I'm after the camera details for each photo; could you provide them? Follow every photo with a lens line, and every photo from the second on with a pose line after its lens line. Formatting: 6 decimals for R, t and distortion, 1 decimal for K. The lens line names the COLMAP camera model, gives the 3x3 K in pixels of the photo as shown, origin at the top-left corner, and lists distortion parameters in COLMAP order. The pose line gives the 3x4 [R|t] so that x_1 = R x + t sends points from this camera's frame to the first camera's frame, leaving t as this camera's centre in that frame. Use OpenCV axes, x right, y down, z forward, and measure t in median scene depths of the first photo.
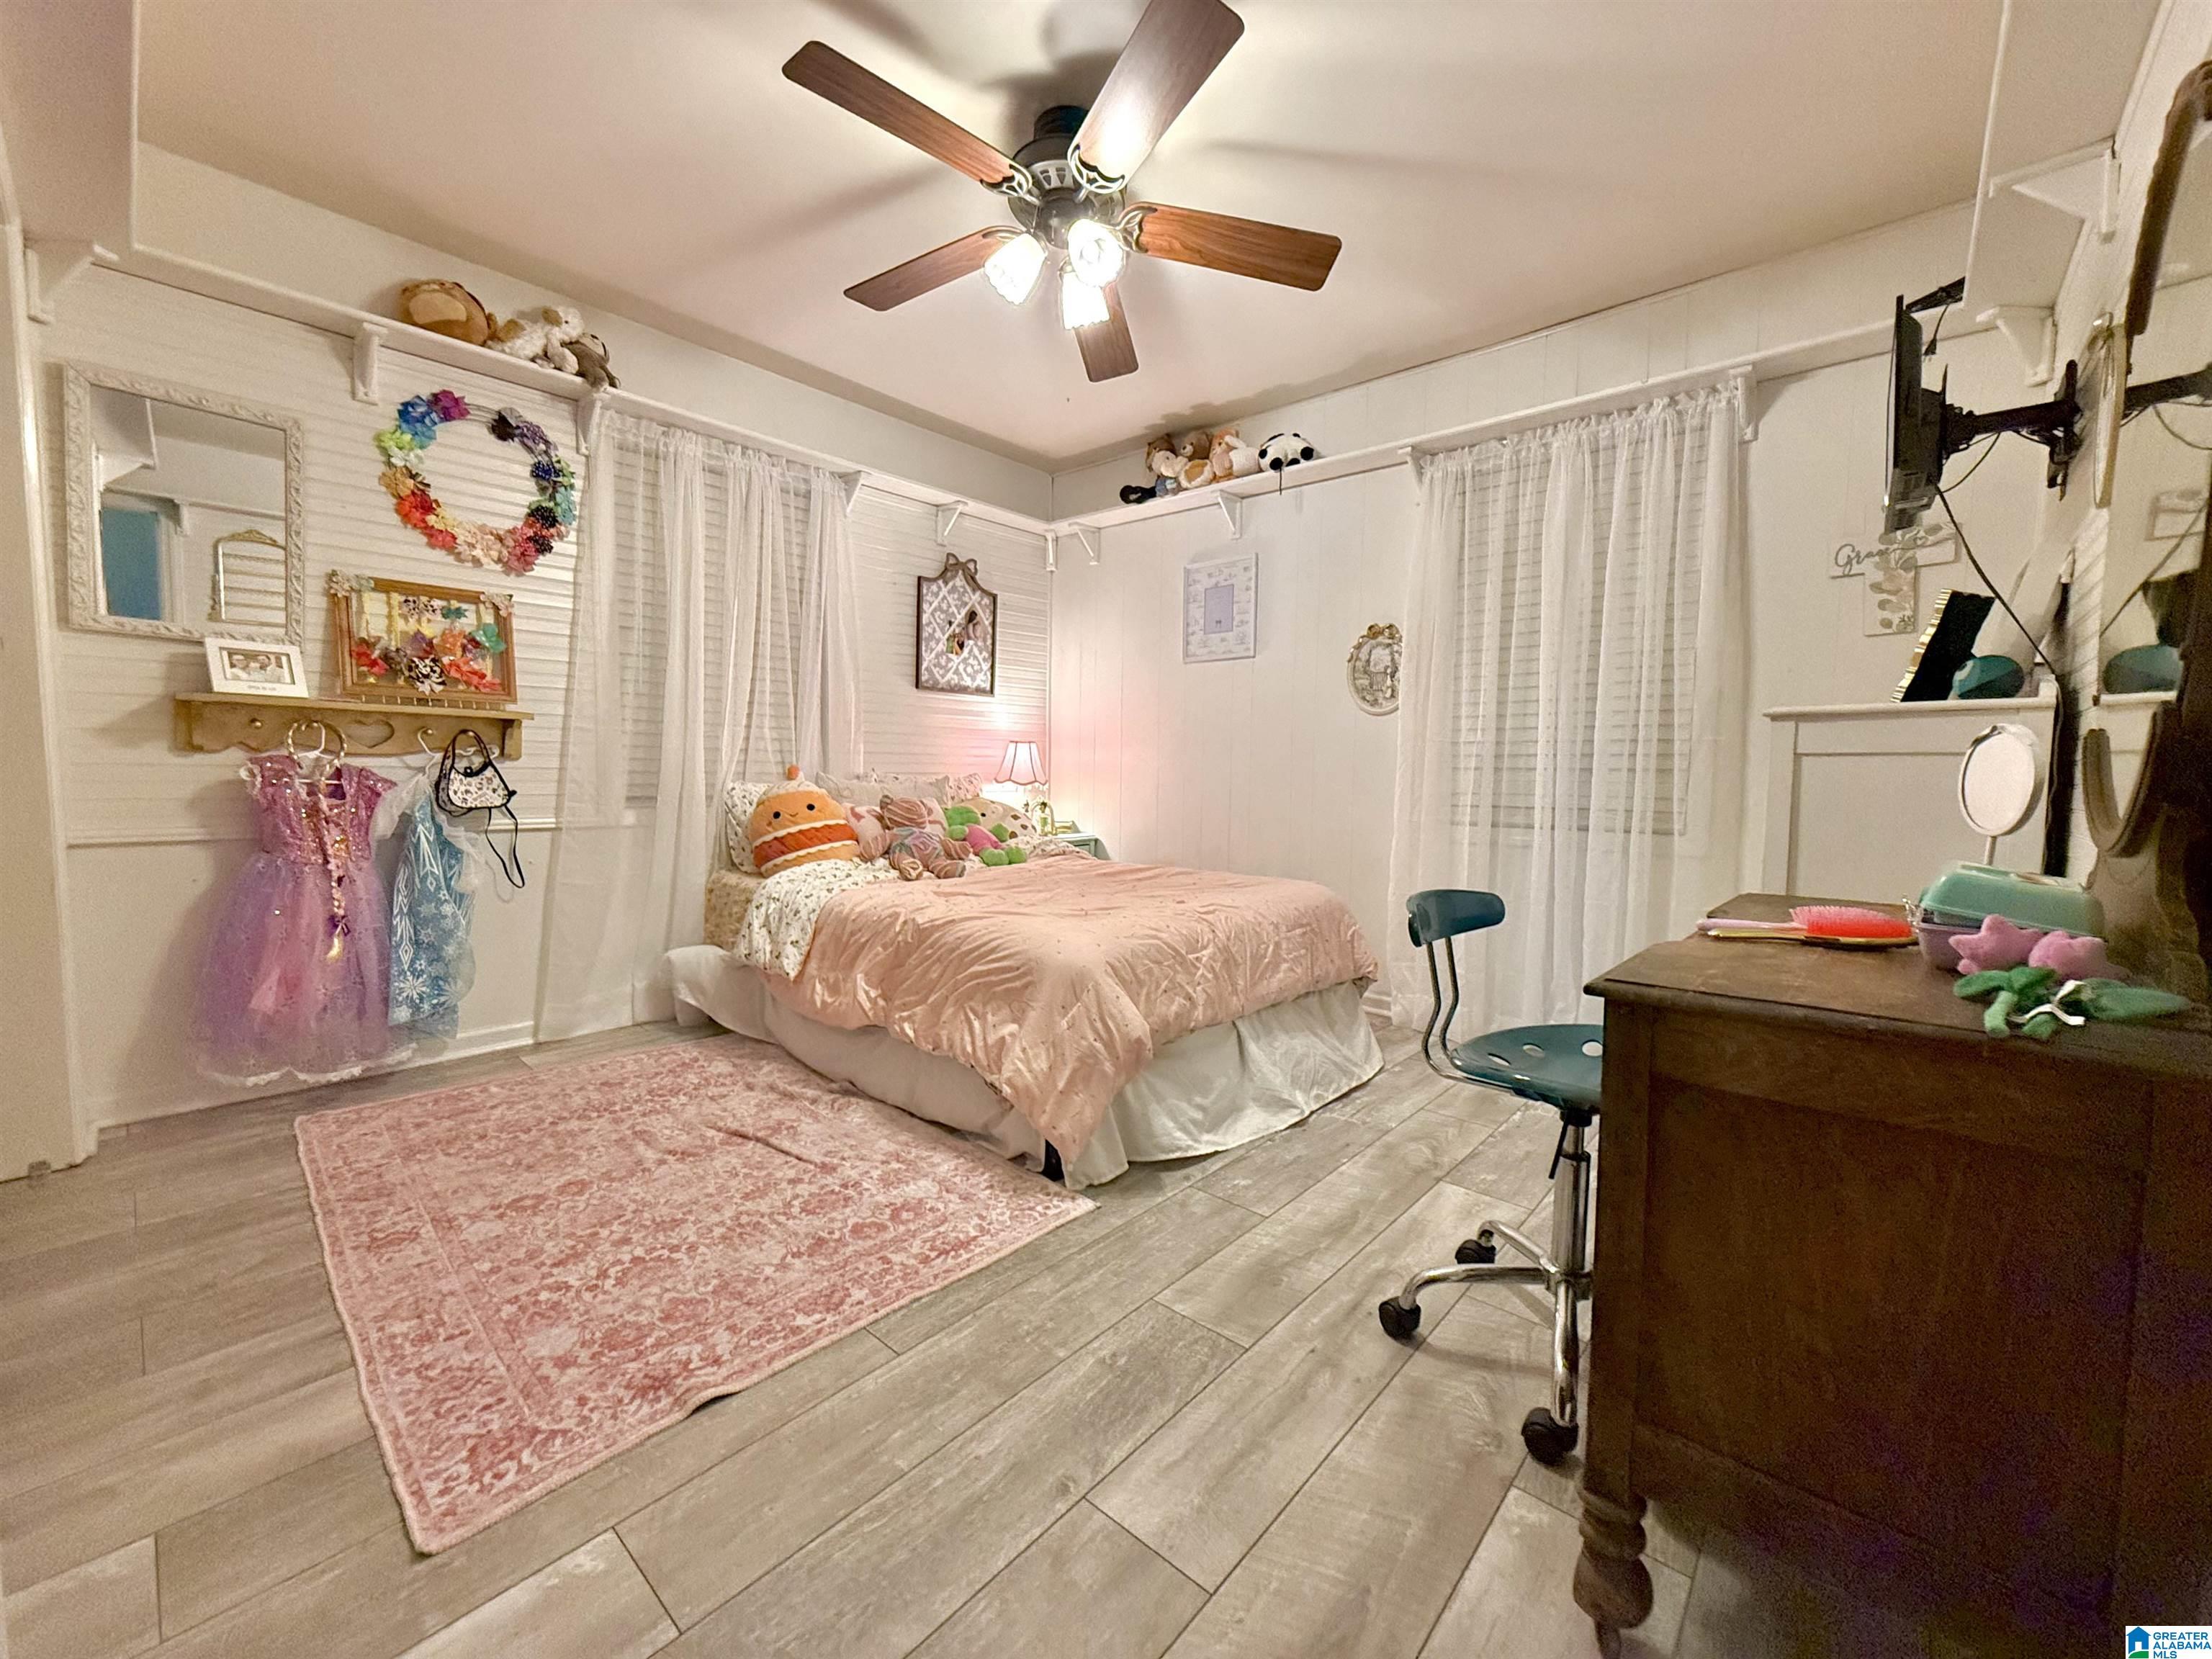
lens RADIAL K [[878.6, 0, 1104.4], [0, 878.6, 826.4], [0, 0, 1]] dist [-0.000630, -0.000035]
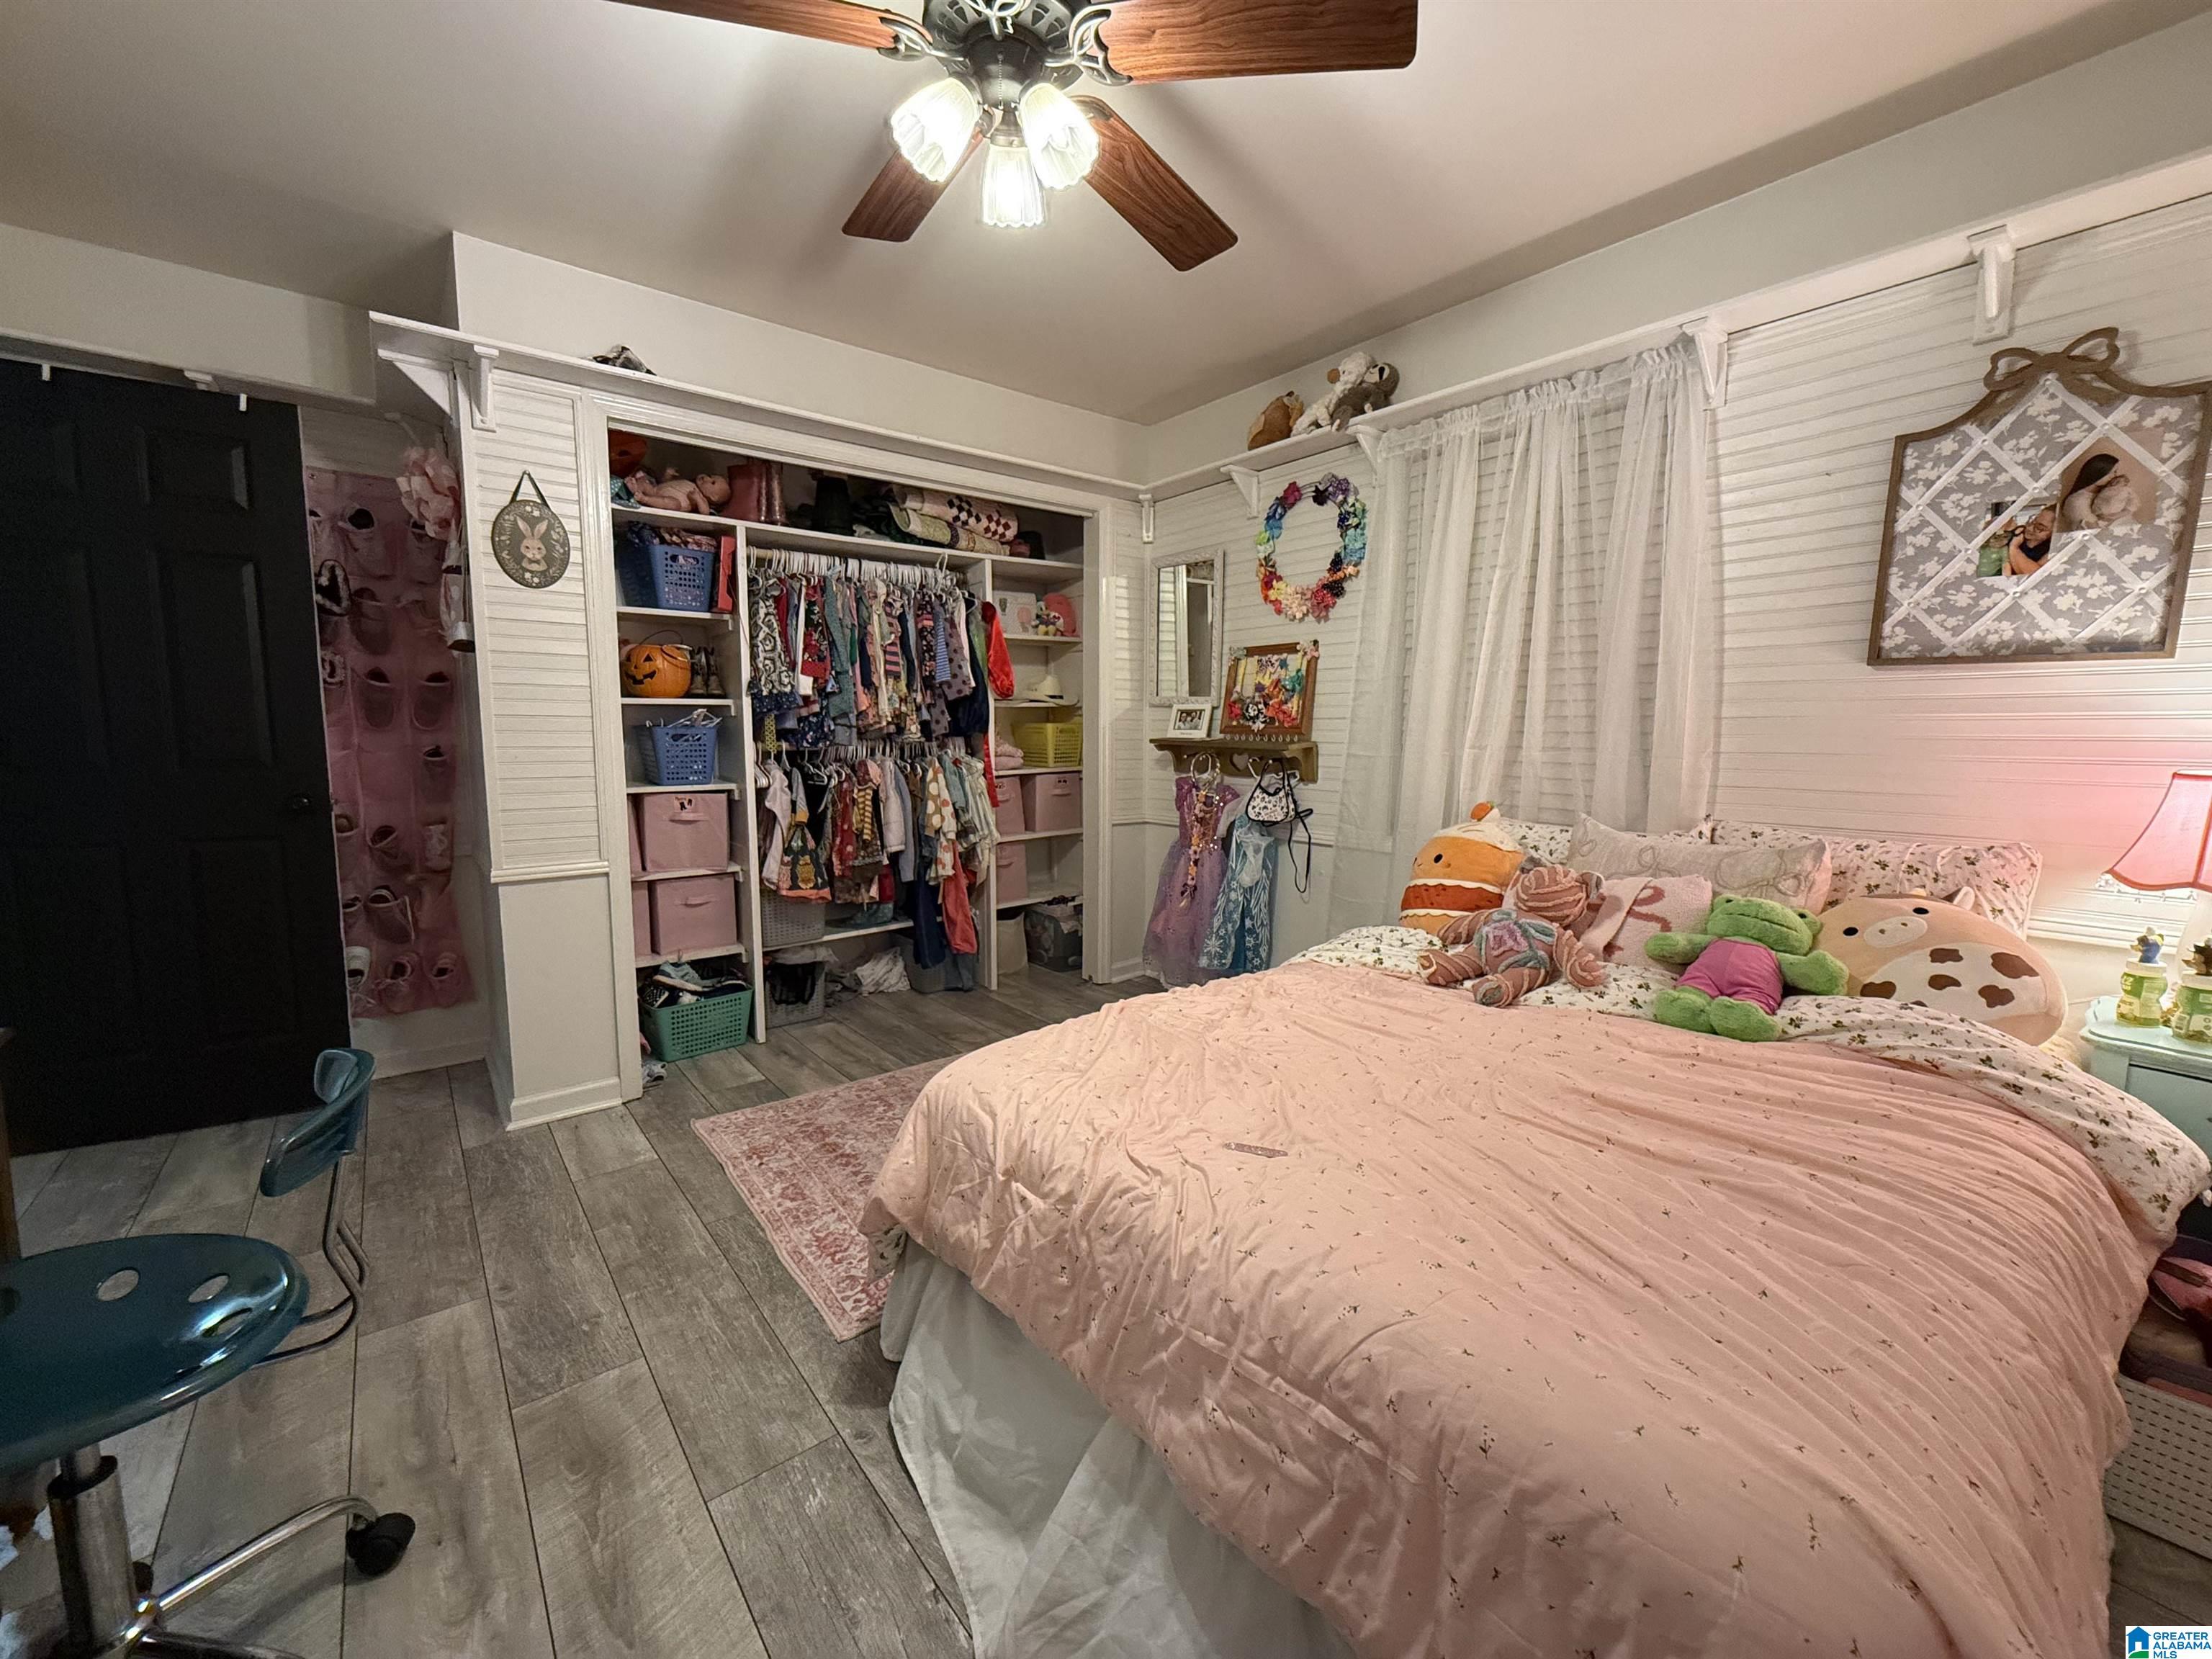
lens RADIAL K [[878.6, 0, 1106.8], [0, 878.6, 825.3], [0, 0, 1]] dist [-0.000630, -0.000035]
pose [[-0.153914, 0.090358, -0.983944, 0.498674], [-0.071811, 0.992154, 0.102345, -0.116694], [0.985471, 0.086411, -0.146218, 0.884772]]
